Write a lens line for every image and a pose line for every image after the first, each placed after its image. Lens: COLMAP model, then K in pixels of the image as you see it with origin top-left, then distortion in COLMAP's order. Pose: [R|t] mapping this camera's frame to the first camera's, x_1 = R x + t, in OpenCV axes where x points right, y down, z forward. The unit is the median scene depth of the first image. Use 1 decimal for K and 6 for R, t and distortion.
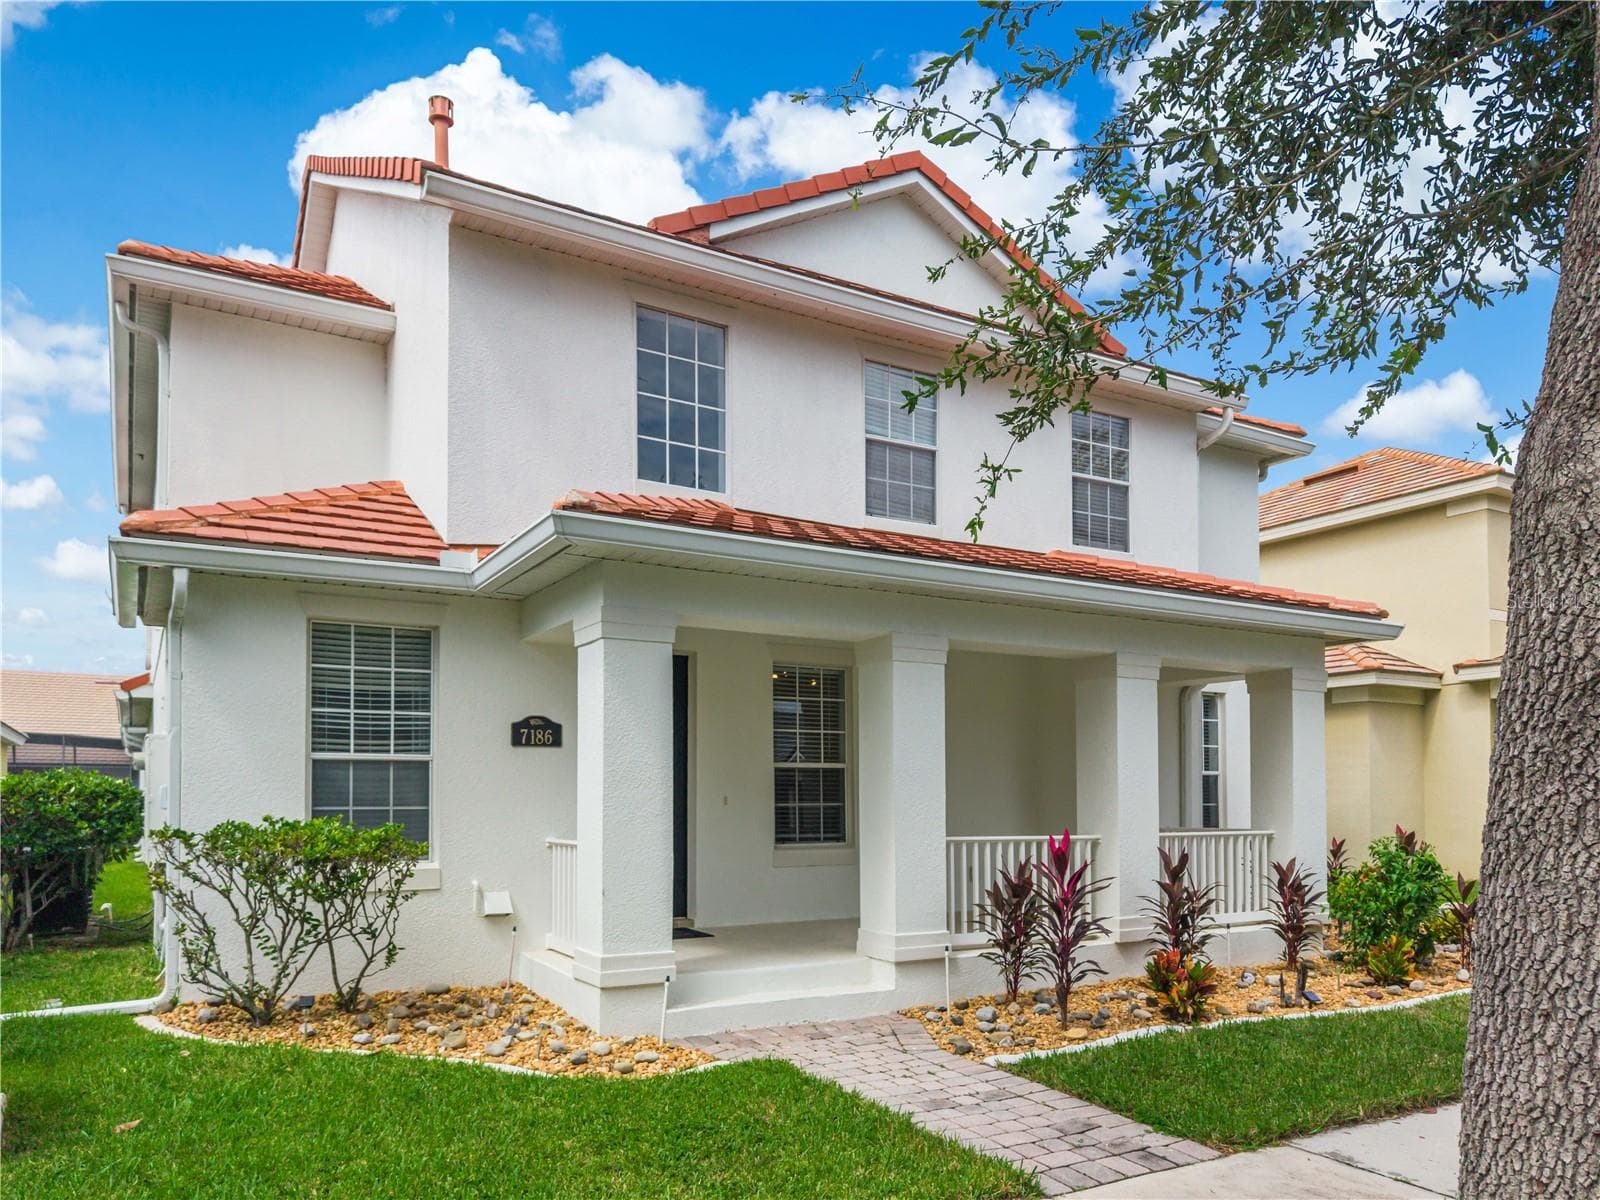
lens RADIAL K [[1099.3, 0, 802.9], [0, 1099.3, 727.6], [0, 0, 1]] dist [0.001334, -0.002737]
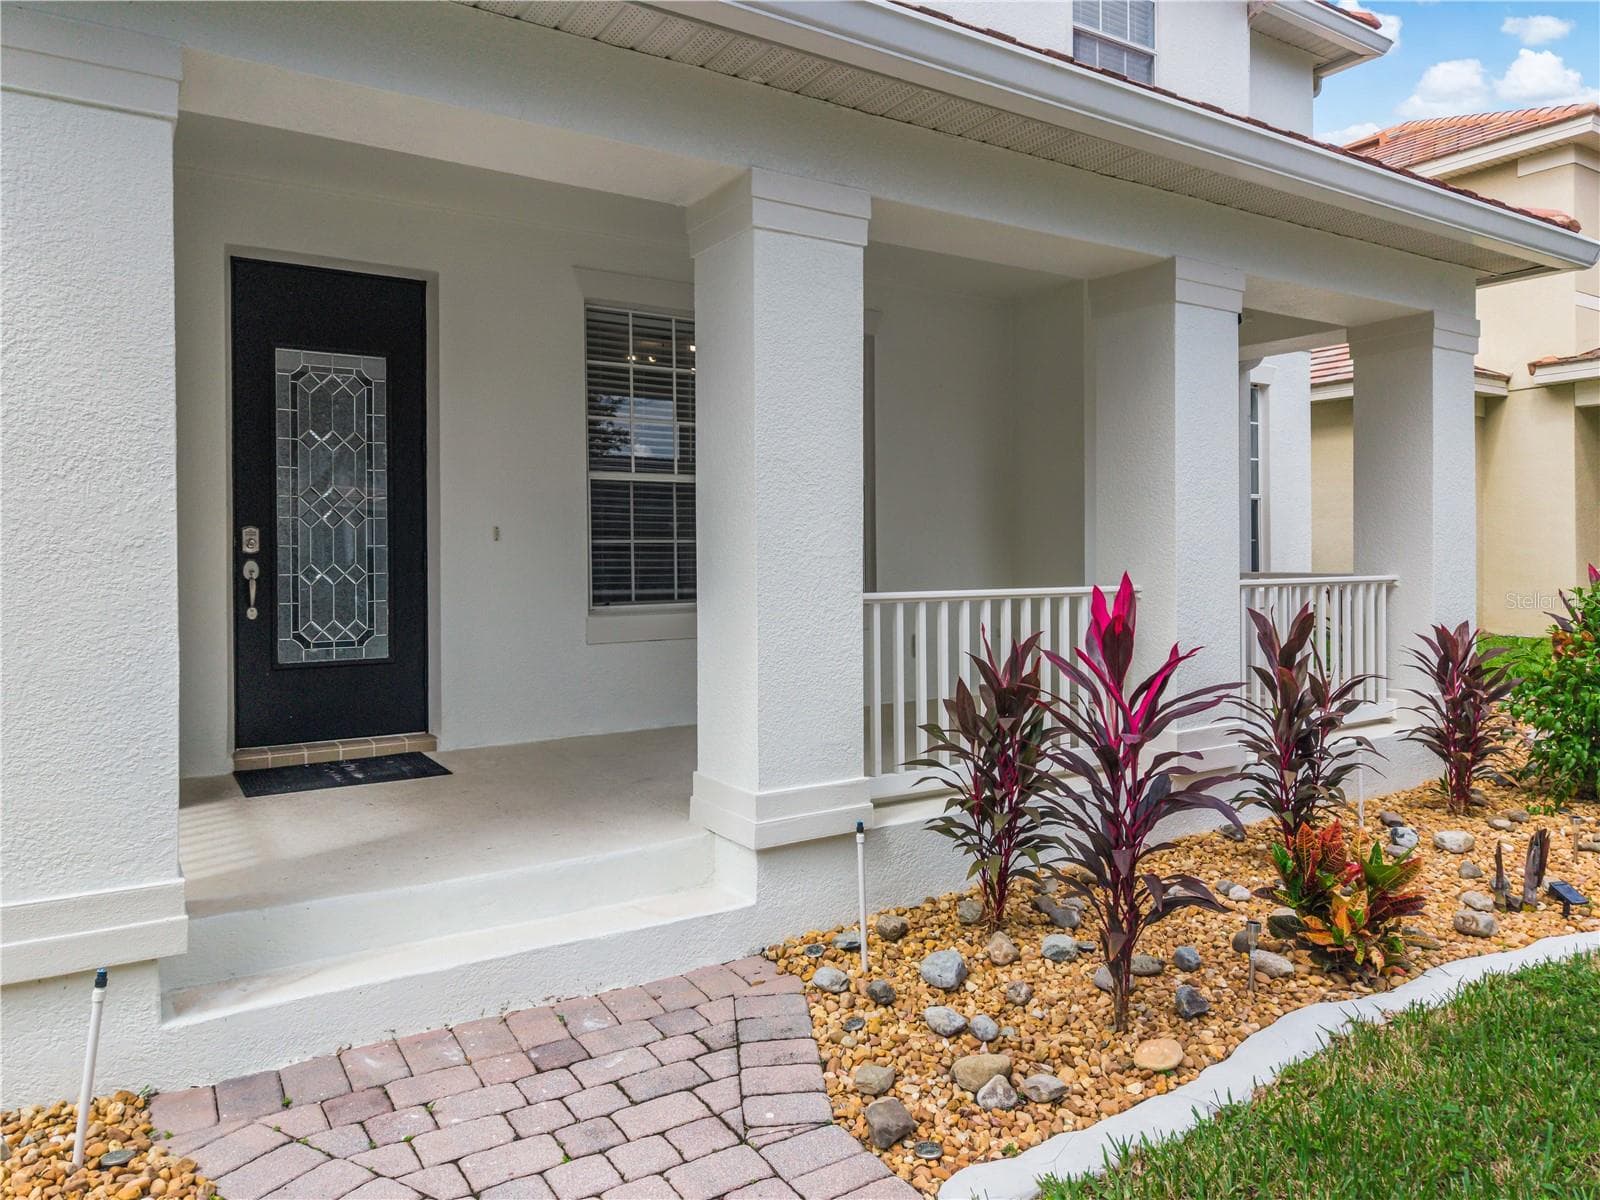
lens RADIAL K [[1074.8, 0, 803.3], [0, 1074.8, 595.4], [0, 0, 1]] dist [0.059419, -0.075187]
pose [[0.998770, -0.011430, 0.048255, 0.077751], [0.006325, 0.994490, 0.104637, 0.048283], [-0.049185, -0.104203, 0.993339, 0.503293]]
